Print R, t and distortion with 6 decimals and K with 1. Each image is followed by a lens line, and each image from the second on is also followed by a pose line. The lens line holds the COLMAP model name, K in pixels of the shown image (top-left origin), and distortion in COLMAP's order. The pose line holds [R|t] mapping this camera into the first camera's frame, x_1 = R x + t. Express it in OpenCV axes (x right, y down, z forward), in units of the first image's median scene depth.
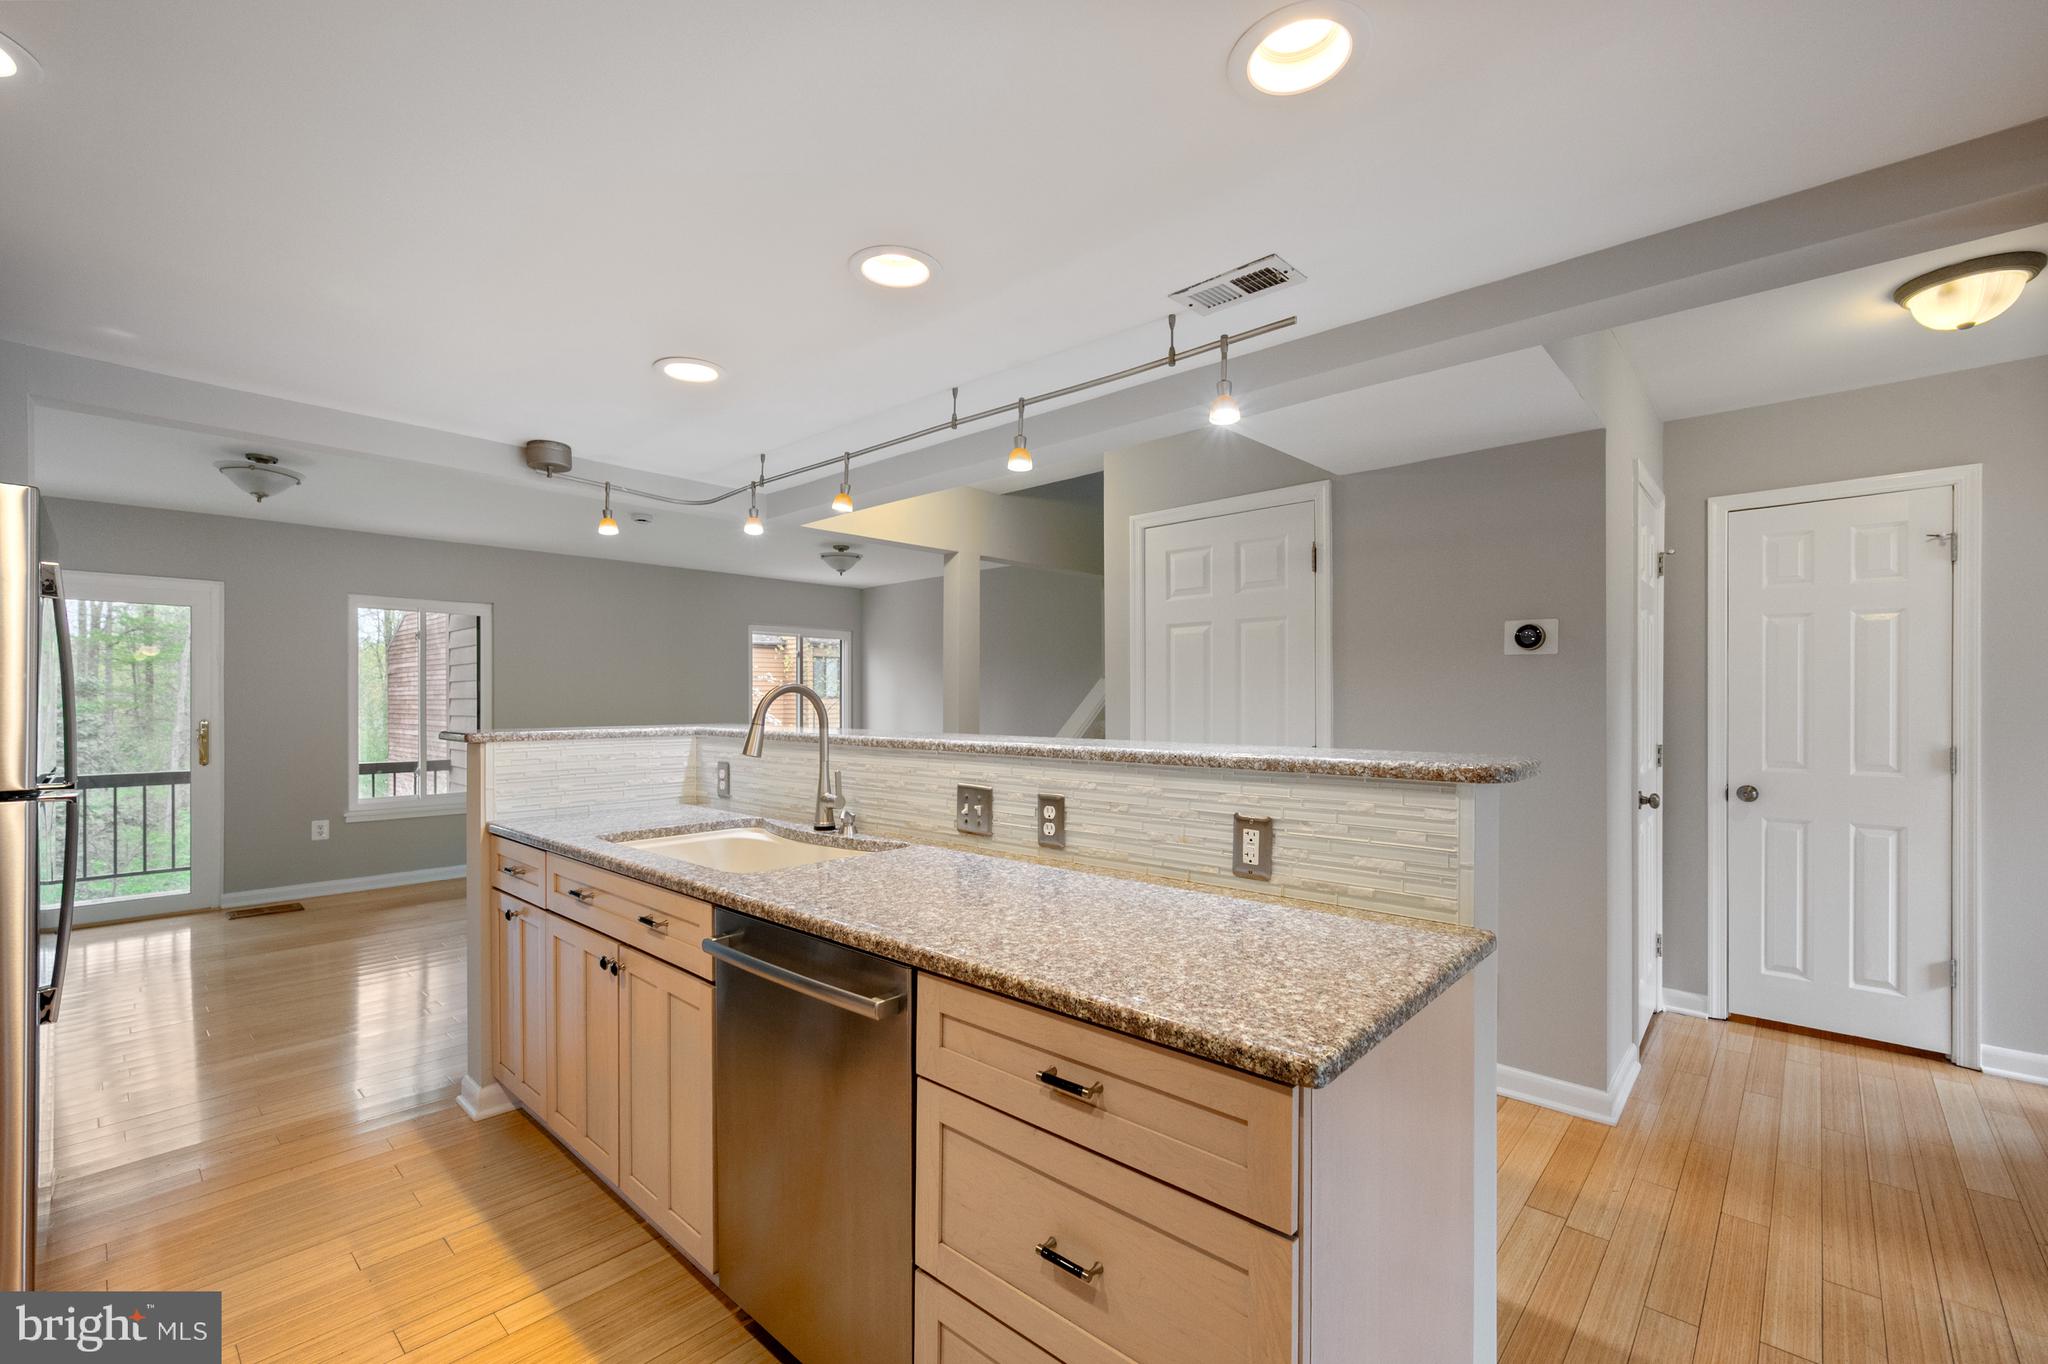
lens RADIAL K [[866.1, 0, 1020.6], [0, 866.1, 704.0], [0, 0, 1]] dist [-0.000334, -0.000166]
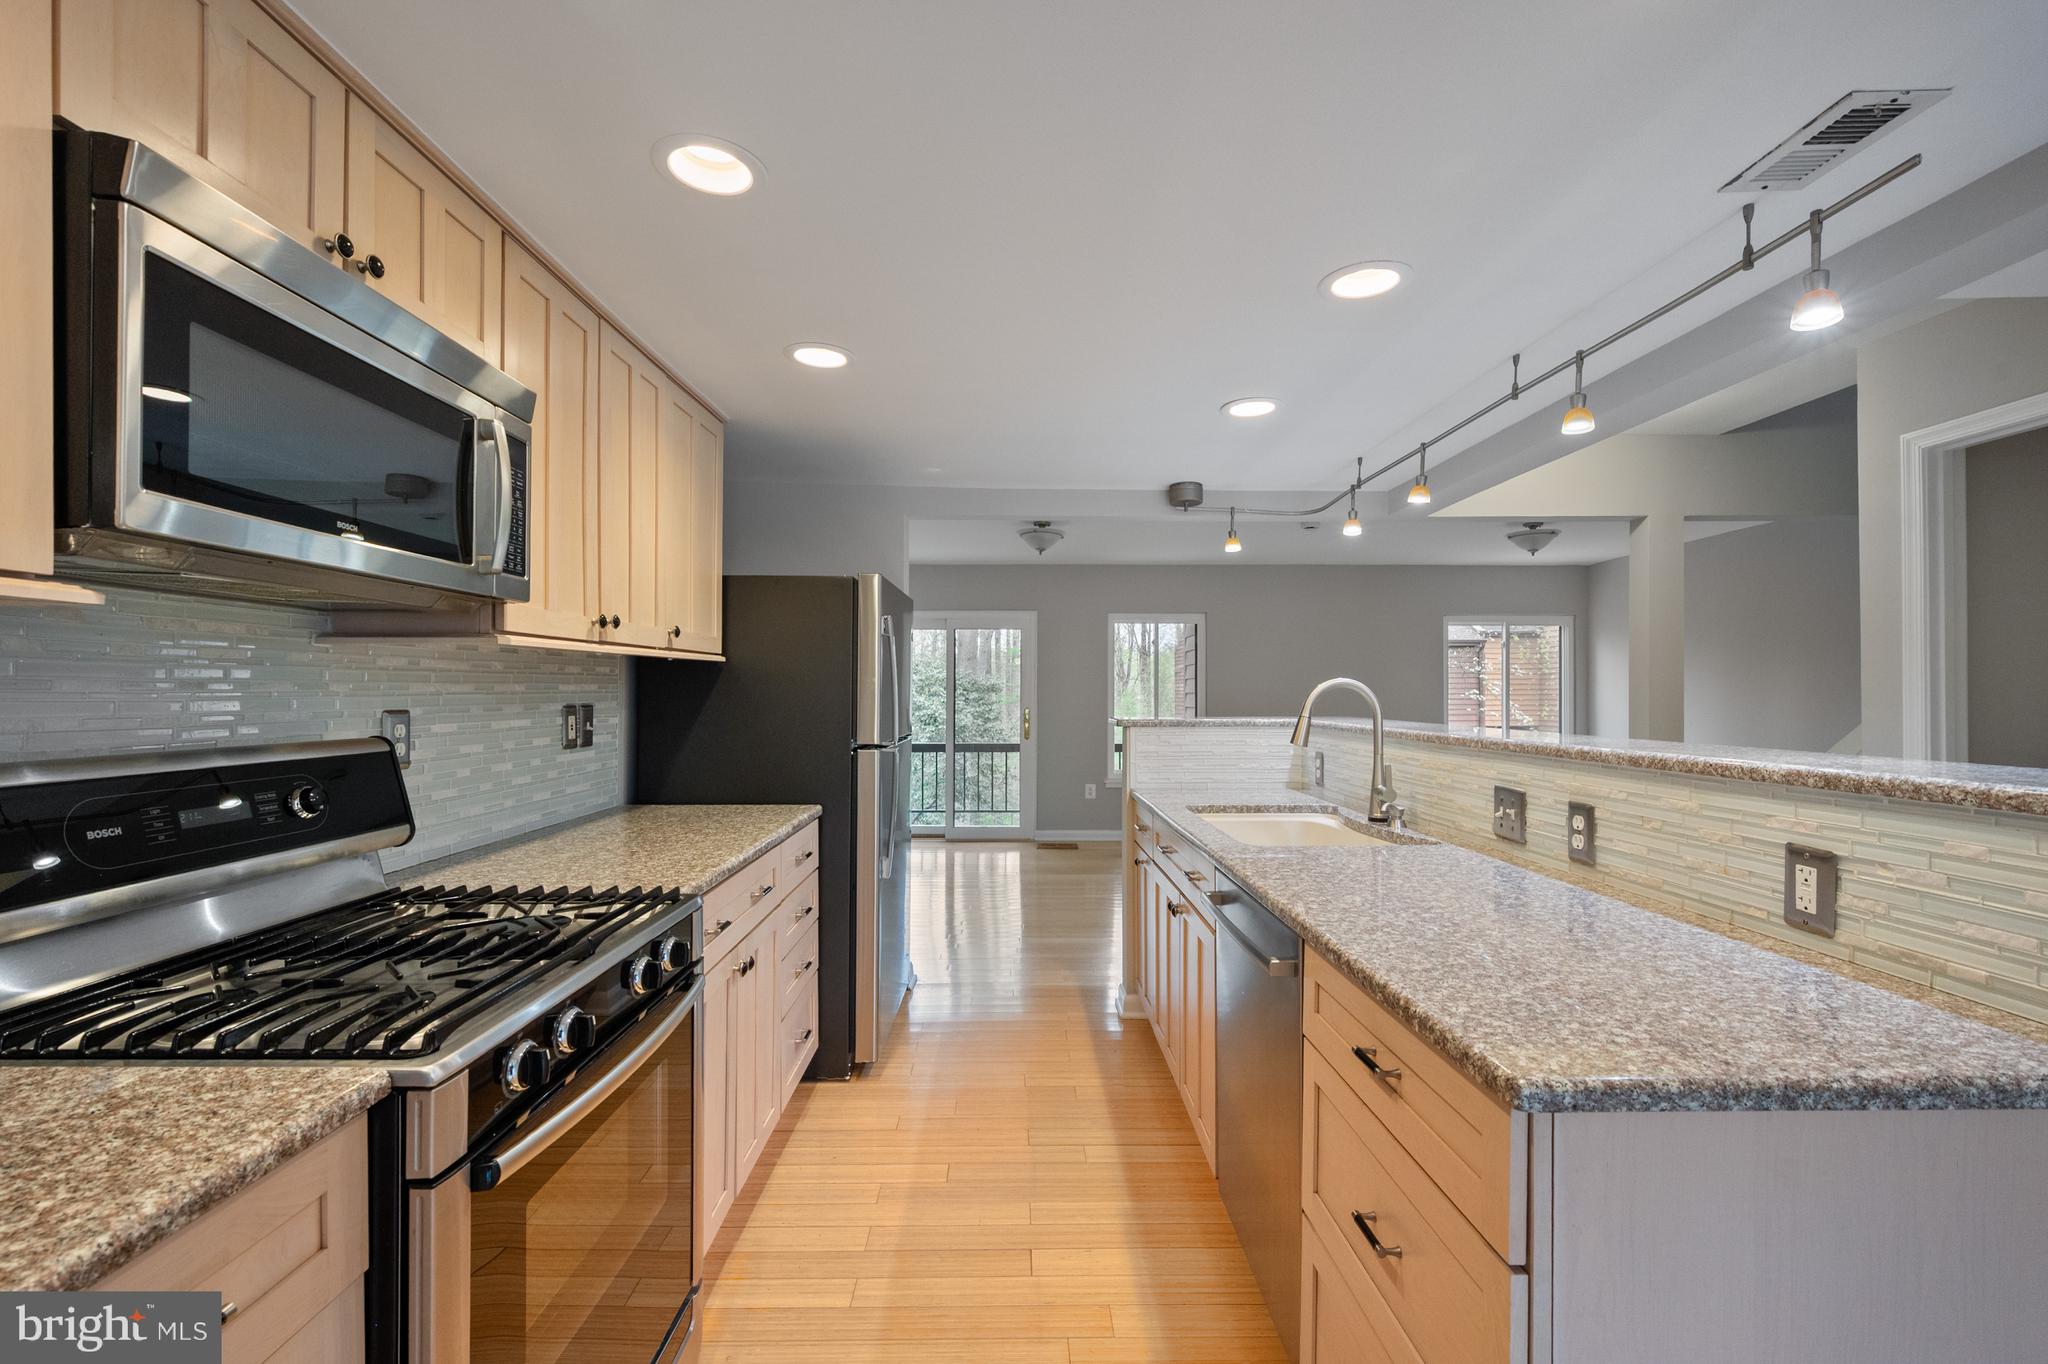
lens RADIAL K [[876.0, 0, 1025.2], [0, 876.0, 690.4], [0, 0, 1]] dist [0.000007, 0.000134]
pose [[0.690104, -0.002231, -0.723707, 0.292357], [-0.004249, 0.999966, -0.007135, -0.000161], [0.723698, 0.007999, 0.690071, -0.019341]]
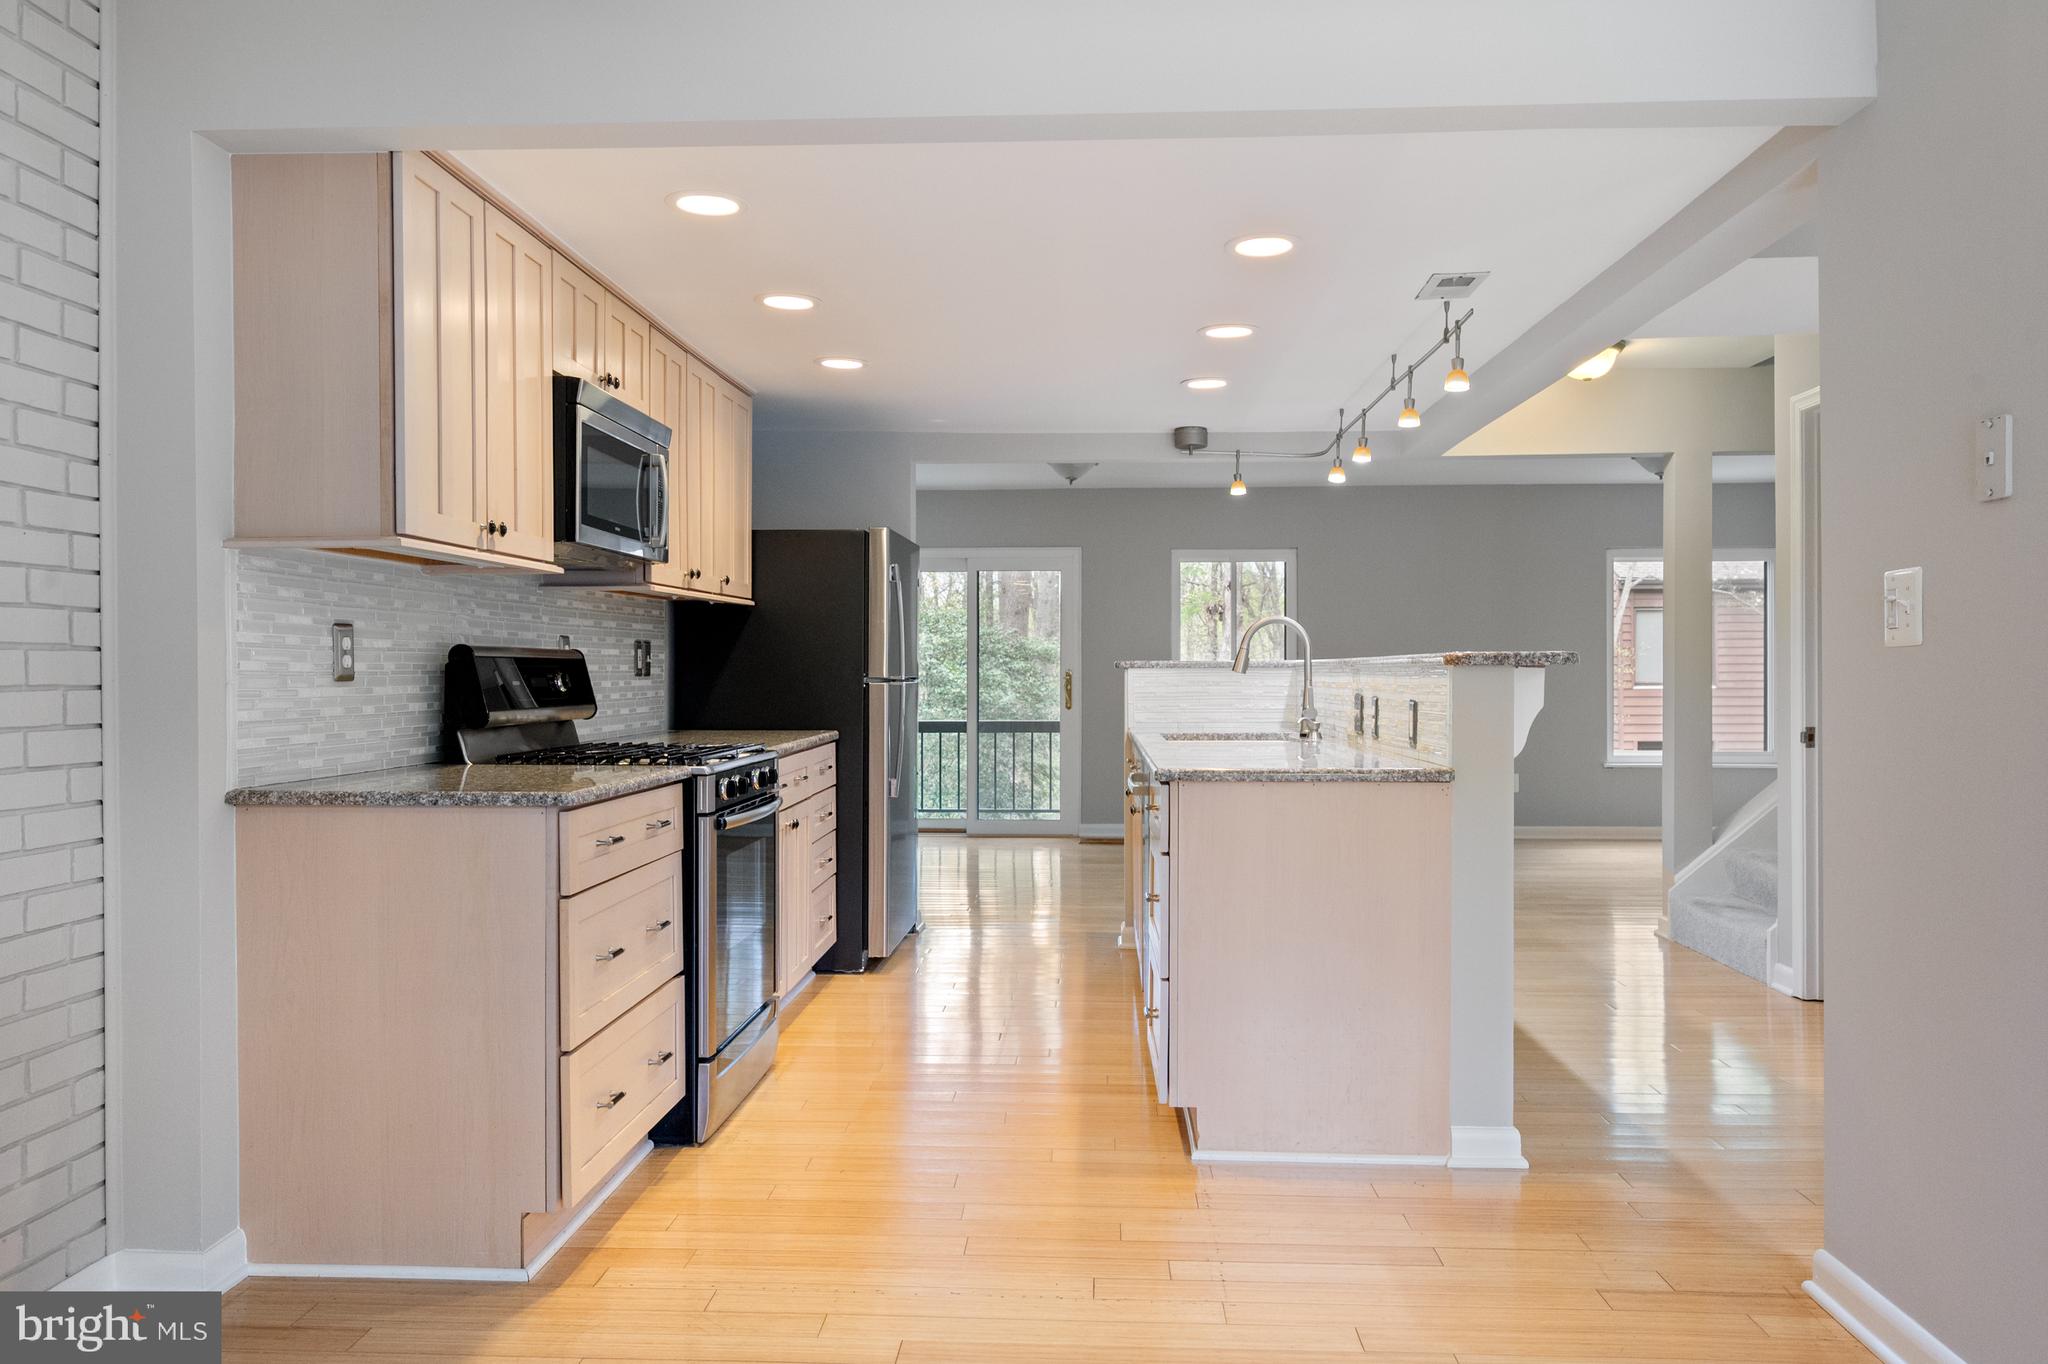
lens RADIAL K [[1456.6, 0, 1024.0], [0, 1456.6, 682.0], [0, 0, 1]] dist [0.001332, 0.000488]
pose [[0.640361, 0.003863, -0.768064, 1.348293], [-0.002506, 0.999993, 0.002939, 0.079565], [0.768070, 0.000043, 0.640366, -0.753890]]
